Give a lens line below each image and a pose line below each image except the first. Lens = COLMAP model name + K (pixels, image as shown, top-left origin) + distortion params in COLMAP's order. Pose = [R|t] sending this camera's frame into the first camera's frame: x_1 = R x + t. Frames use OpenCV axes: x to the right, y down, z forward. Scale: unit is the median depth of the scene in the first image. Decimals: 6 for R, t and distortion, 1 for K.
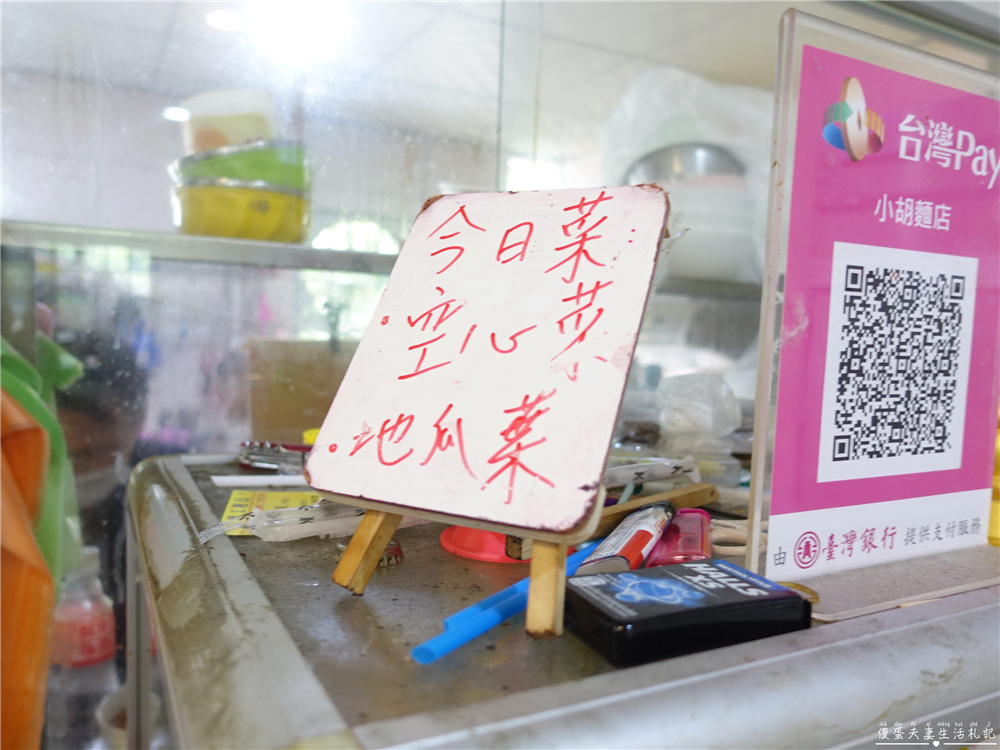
lens RADIAL K [[773.1, 0, 495.9], [0, 773.1, 378.8], [0, 0, 1]] dist [0.003678, -0.001569]
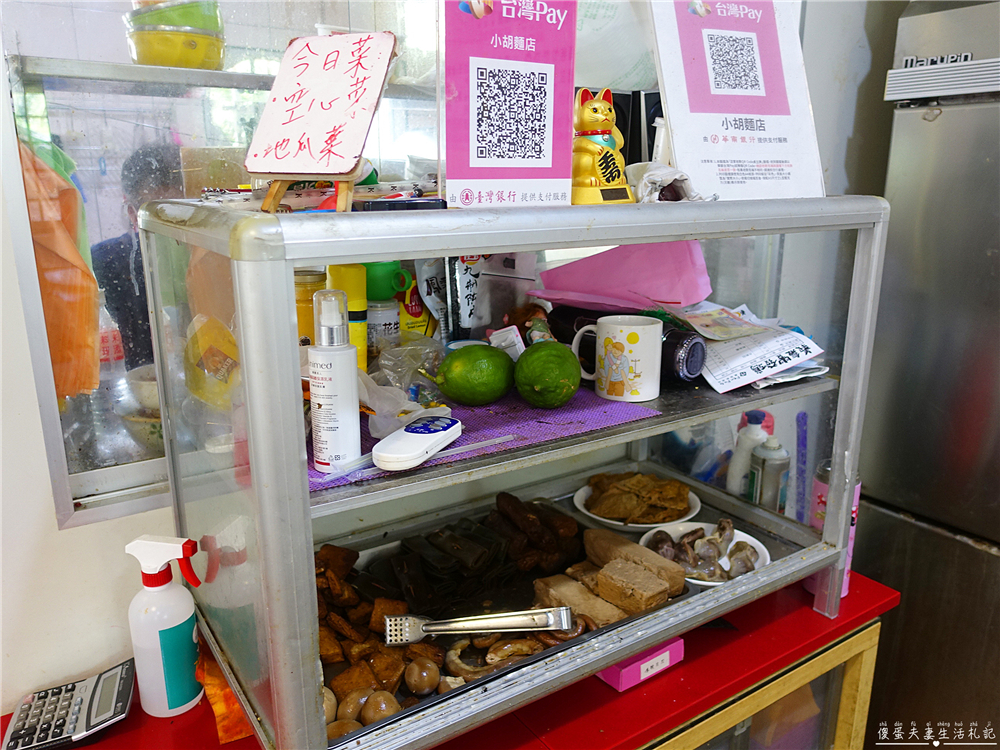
lens RADIAL K [[773.1, 0, 495.9], [0, 773.1, 378.8], [0, 0, 1]] dist [0.003678, -0.001569]
pose [[0.994679, -0.056830, 0.085935, 0.244610], [0.038975, 0.979679, 0.196749, 0.288915], [-0.095370, -0.192353, 0.976681, -1.333775]]
